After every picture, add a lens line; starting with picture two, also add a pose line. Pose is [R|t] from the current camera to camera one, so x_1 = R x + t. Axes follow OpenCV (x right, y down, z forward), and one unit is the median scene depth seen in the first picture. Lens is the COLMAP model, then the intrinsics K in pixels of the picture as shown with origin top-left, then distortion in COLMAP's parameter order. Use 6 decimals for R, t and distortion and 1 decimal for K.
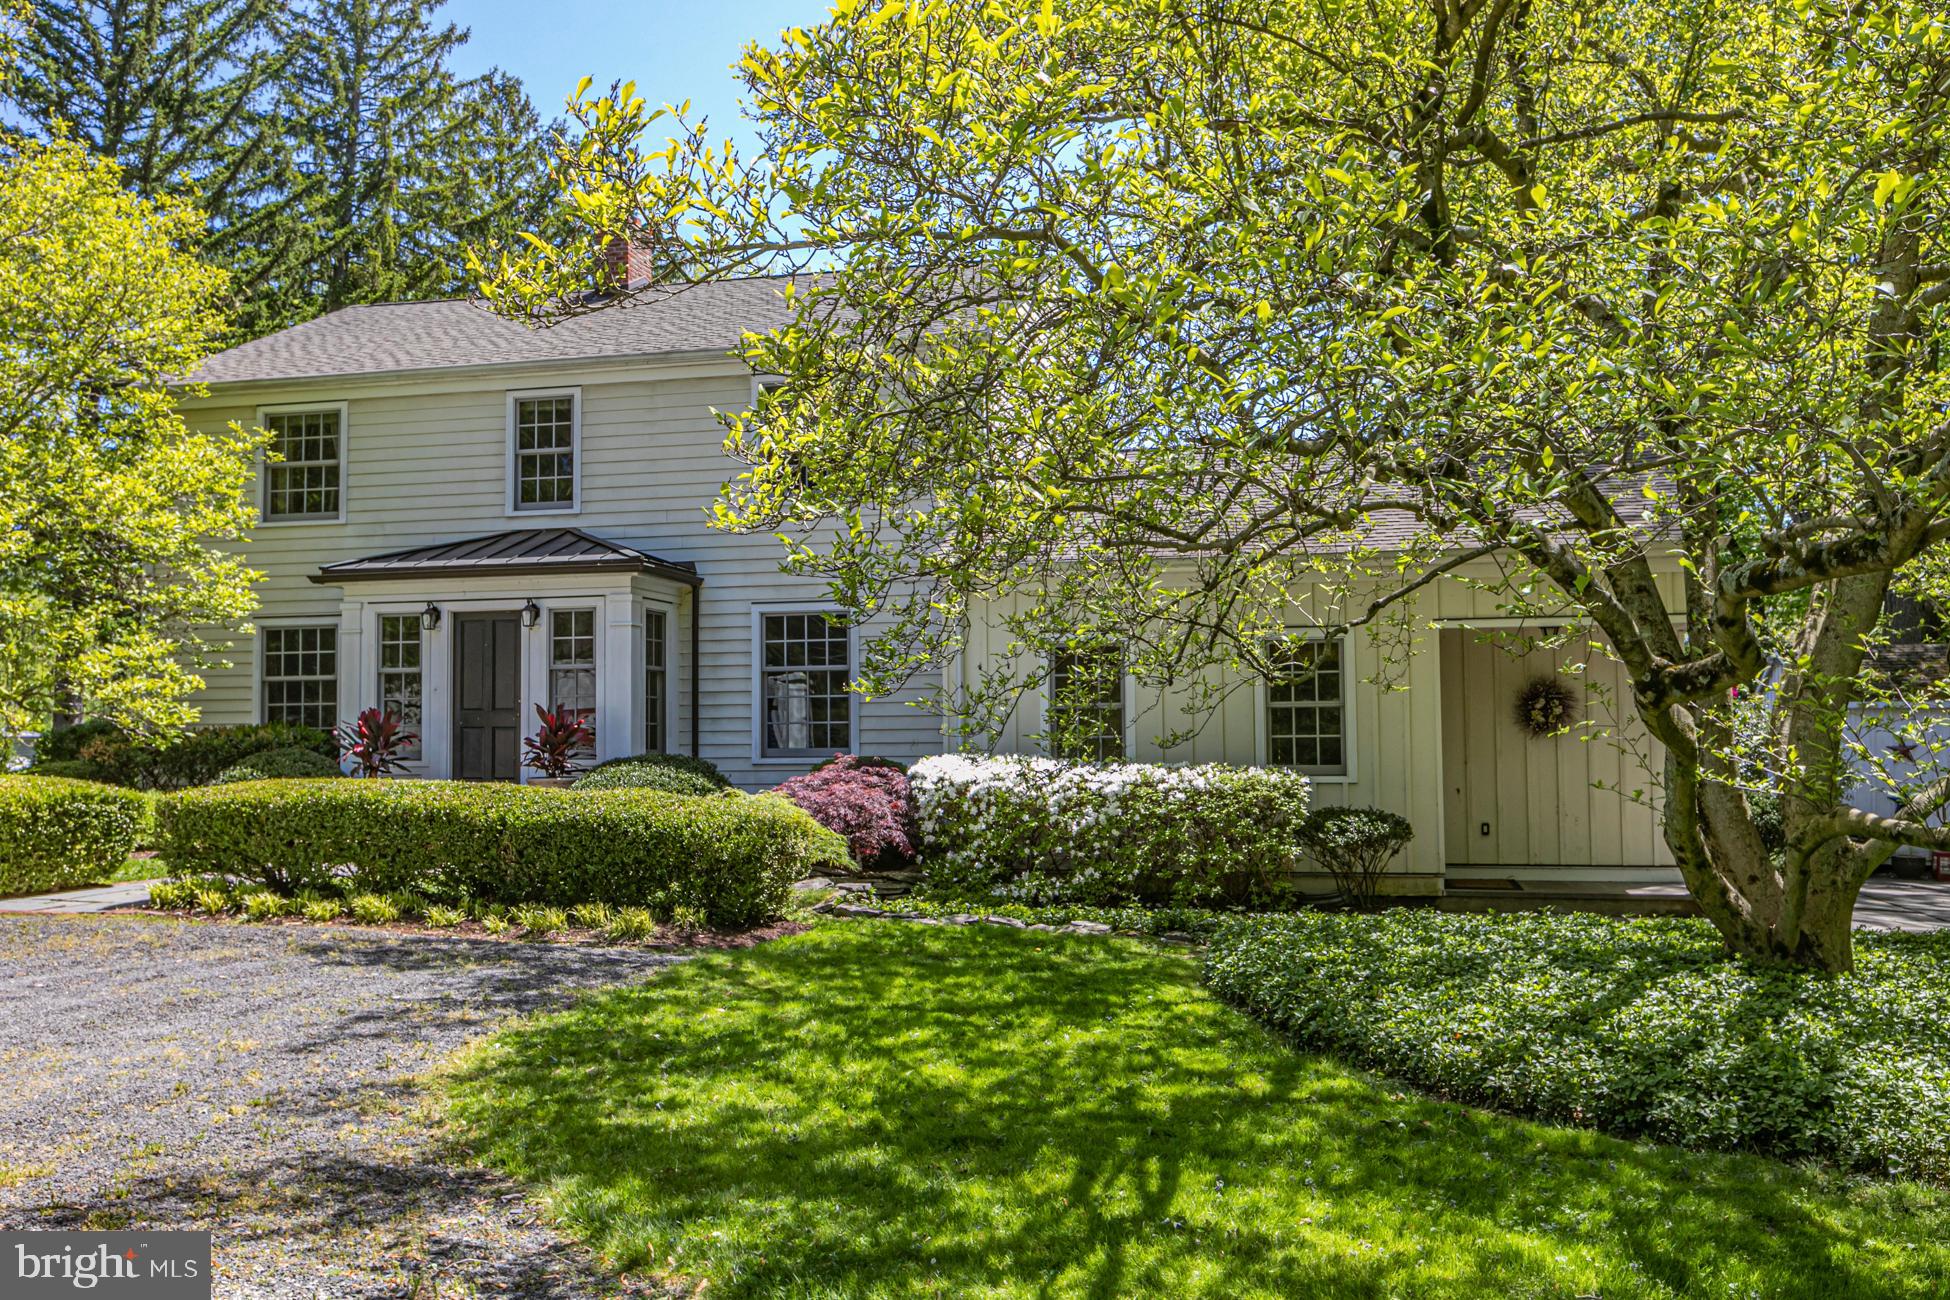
lens RADIAL K [[1741.0, 0, 975.0], [0, 1741.0, 650.0], [0, 0, 1]] dist [-0.001533, 0.004778]
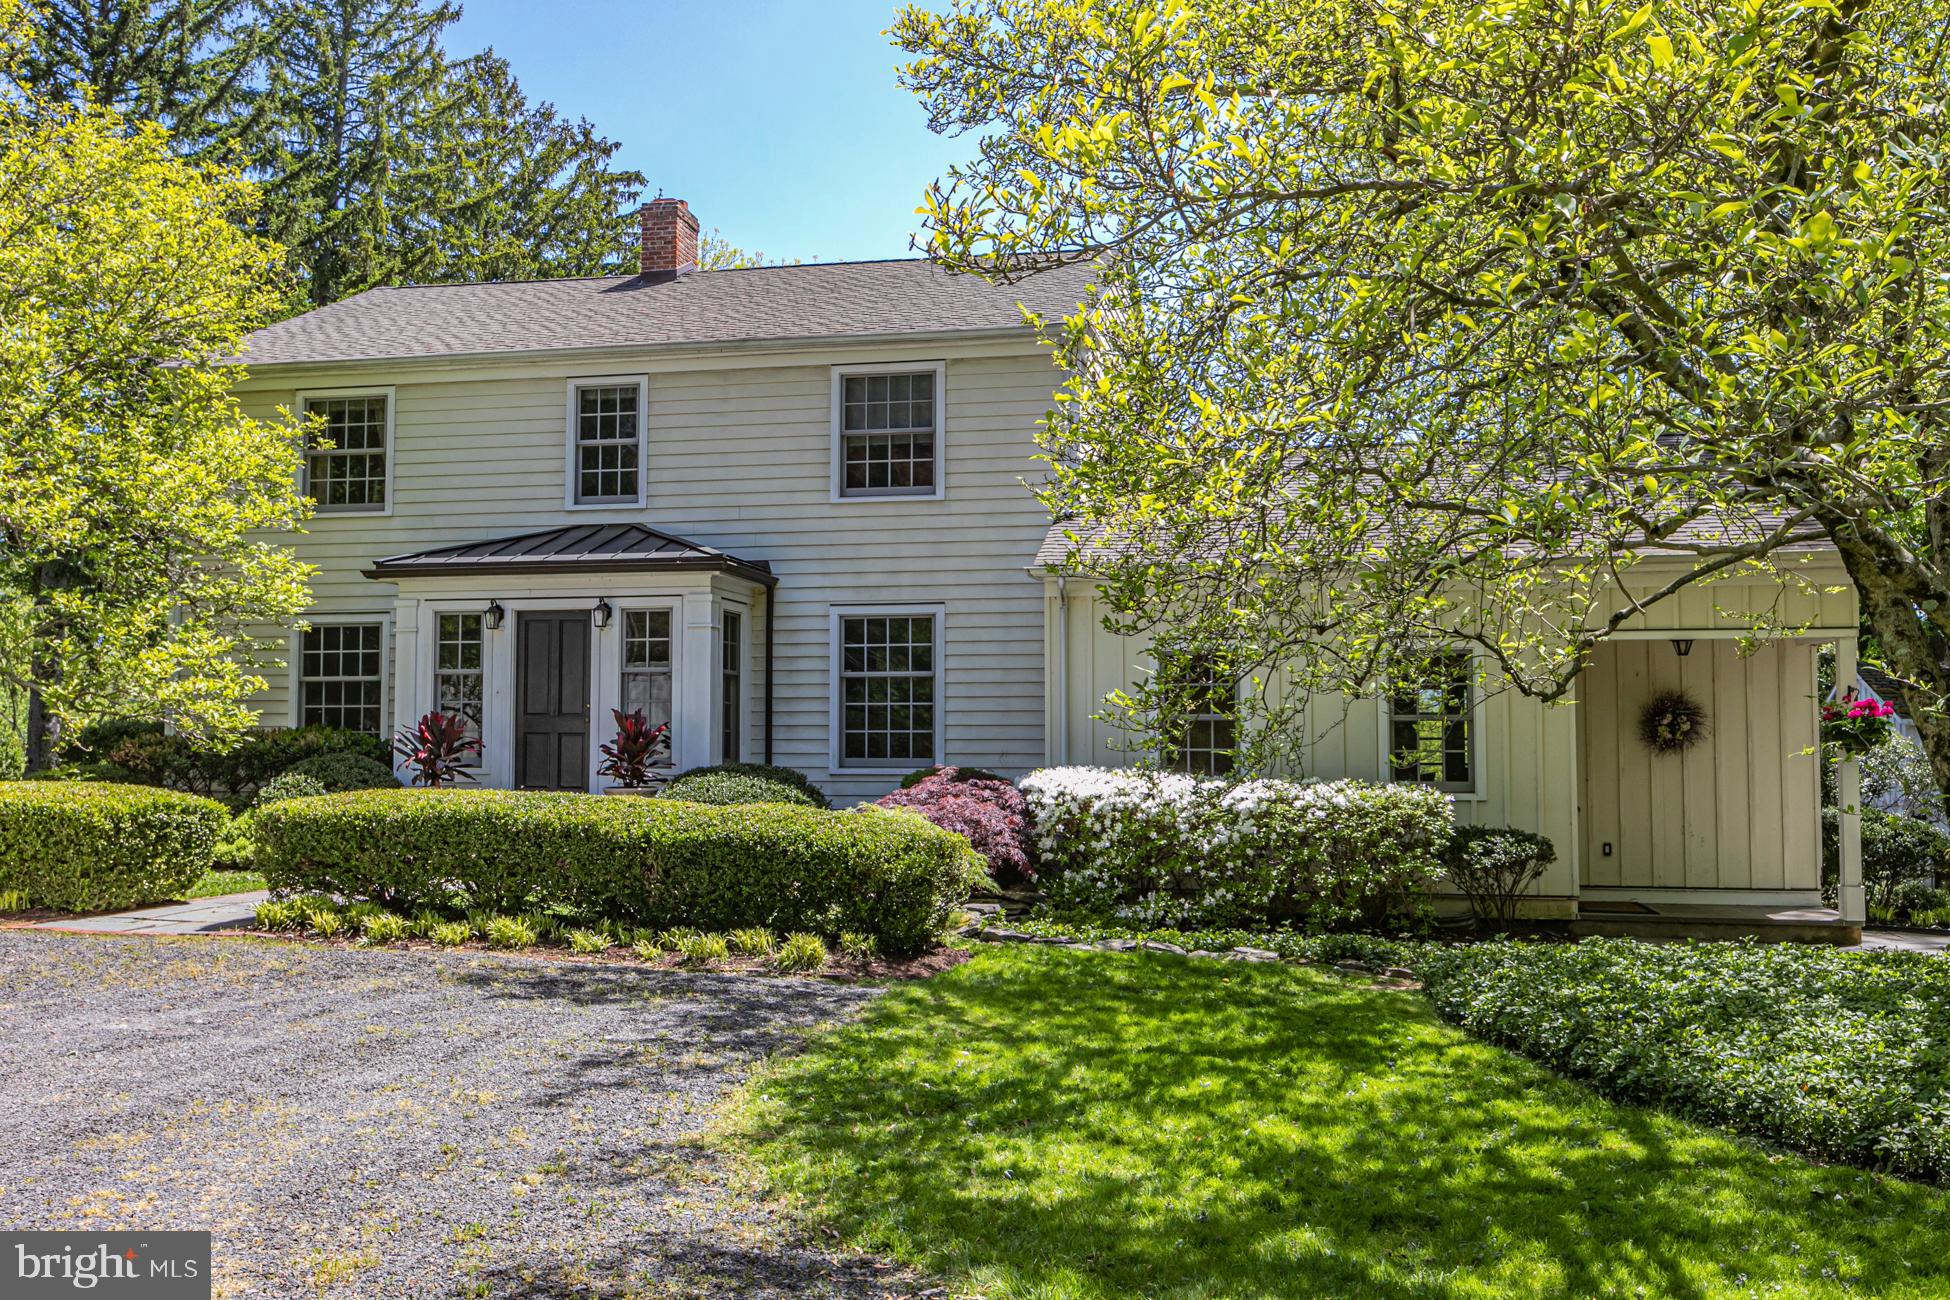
lens RADIAL K [[1760.6, 0, 975.0], [0, 1760.6, 650.0], [0, 0, 1]] dist [-0.001509, 0.008393]
pose [[0.999441, 0.010906, 0.031606, -0.087245], [-0.010823, 0.999938, -0.002788, -0.000585], [-0.031635, 0.002444, 0.999497, 0.040553]]
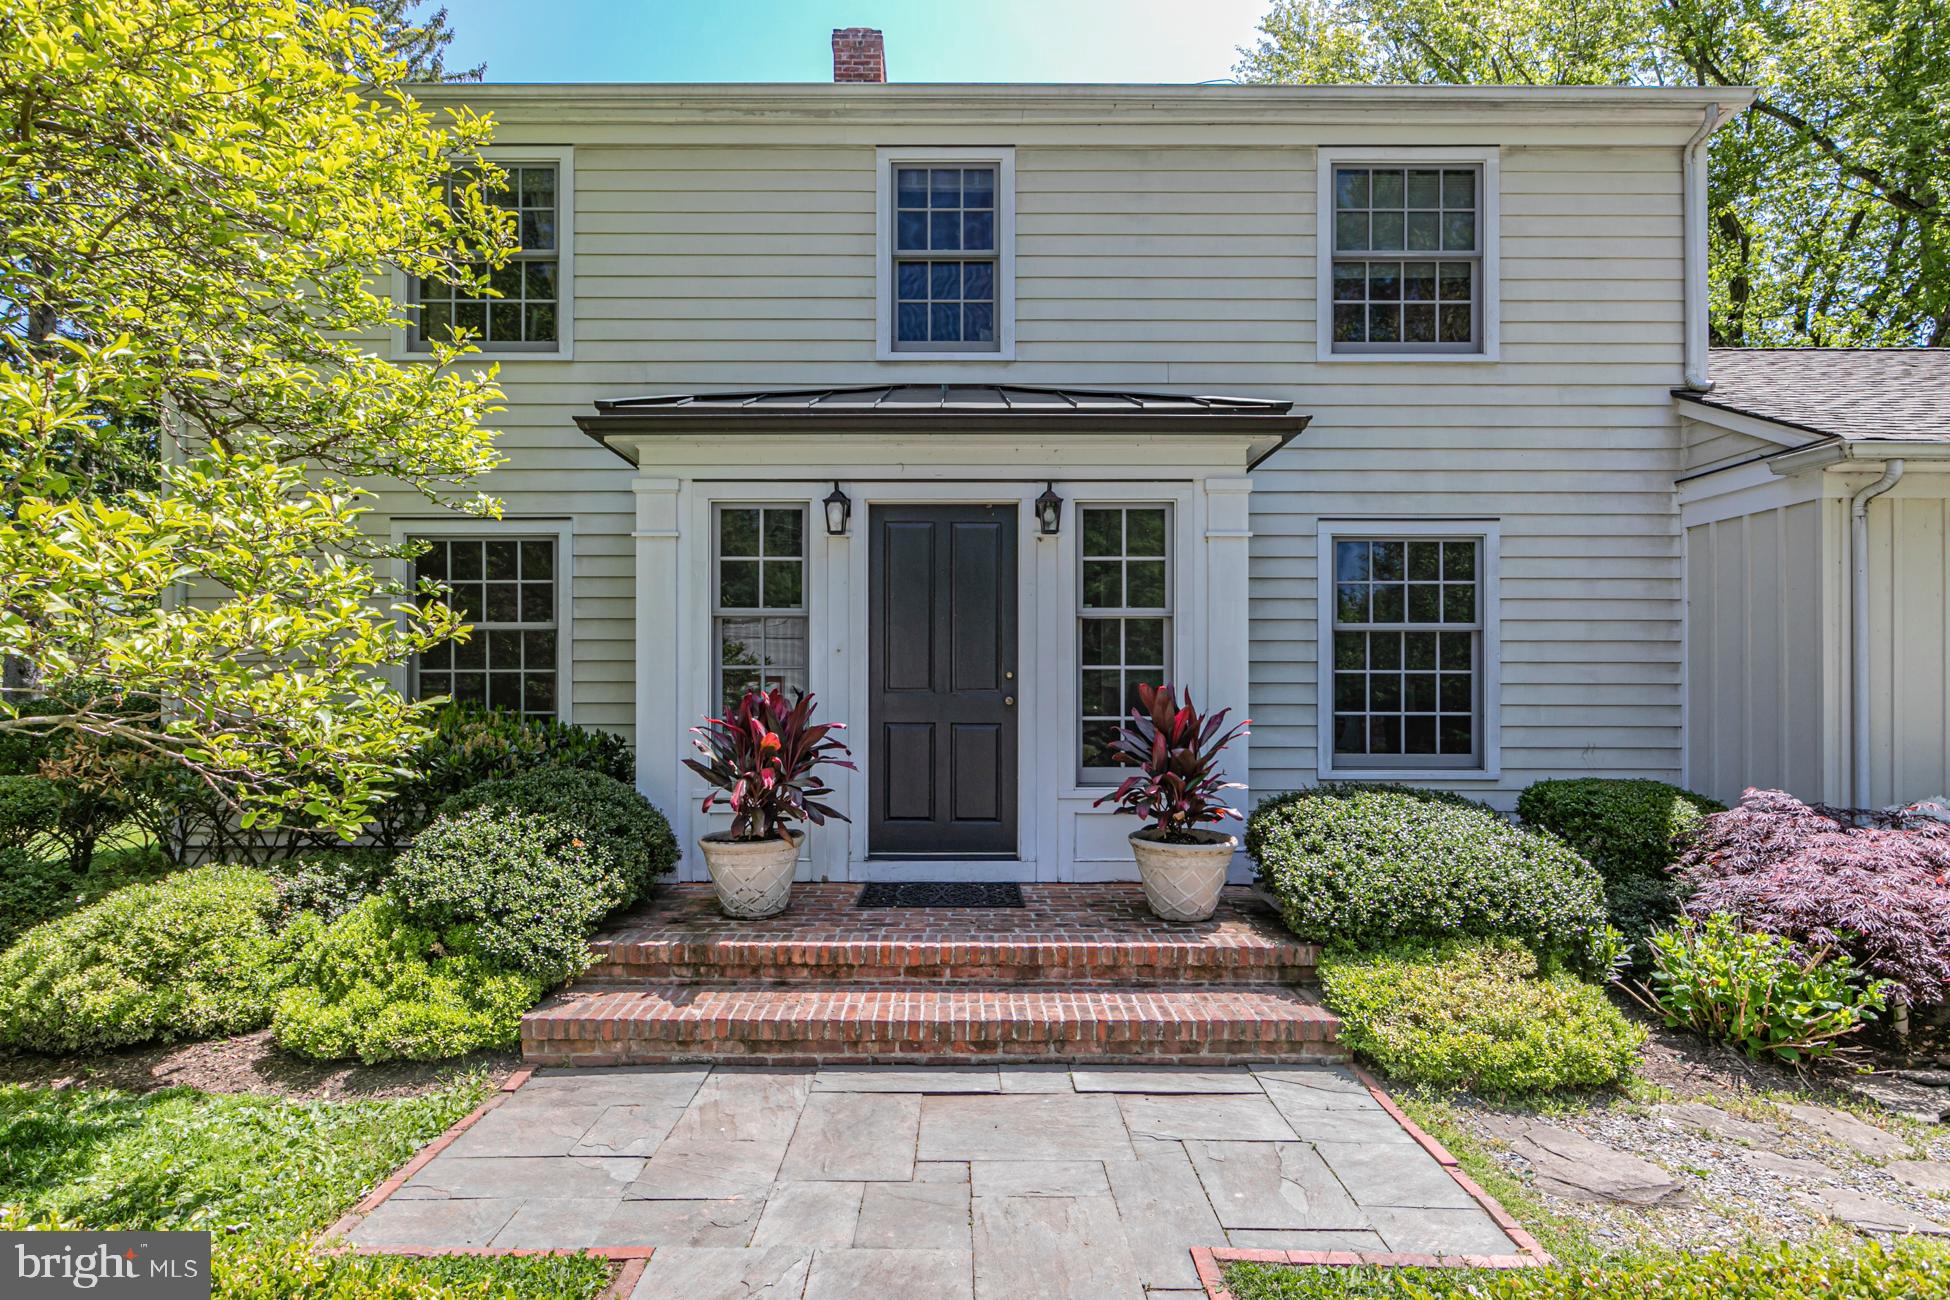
lens RADIAL K [[1063.0, 0, 973.3], [0, 1063.0, 686.3], [0, 0, 1]] dist [-0.000596, 0.000077]
pose [[0.970160, 0.009140, 0.242292, -0.371381], [-0.022452, 0.998382, 0.052238, 0.016851], [-0.241423, -0.056119, 0.968796, 0.725463]]
